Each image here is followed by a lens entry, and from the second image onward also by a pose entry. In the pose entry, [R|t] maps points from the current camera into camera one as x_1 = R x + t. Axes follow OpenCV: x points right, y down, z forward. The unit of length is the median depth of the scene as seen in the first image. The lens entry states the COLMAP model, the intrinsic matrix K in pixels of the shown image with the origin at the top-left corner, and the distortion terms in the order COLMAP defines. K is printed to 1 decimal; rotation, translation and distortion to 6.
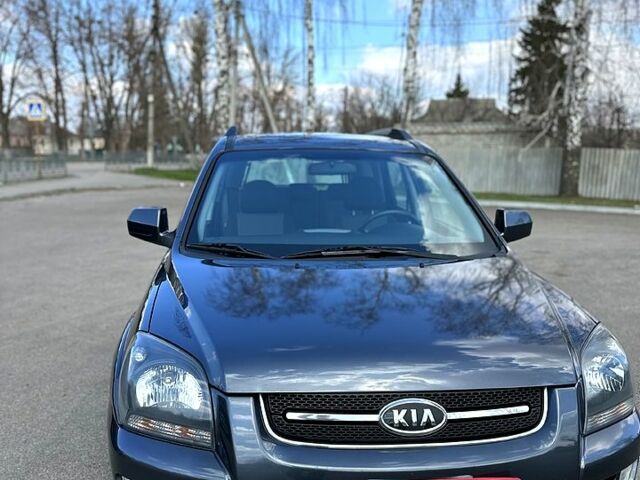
lens RADIAL K [[649.4, 0, 320.0], [0, 649.4, 240.0], [0, 0, 1]] dist [0.005129, 0.001995]
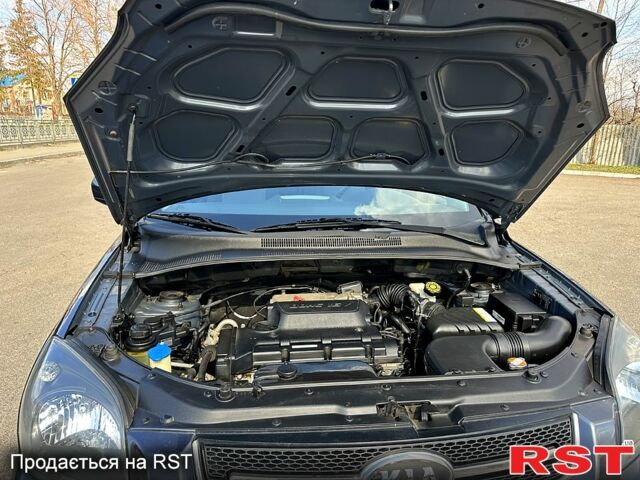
lens RADIAL K [[452.4, 0, 310.1], [0, 452.4, 243.0], [0, 0, 1]] dist [-0.002107, -0.006848]
pose [[0.999945, 0.010059, -0.002905, 0.014363], [-0.009624, 0.992322, 0.123308, -0.019812], [0.004123, -0.123273, 0.992364, 0.226908]]
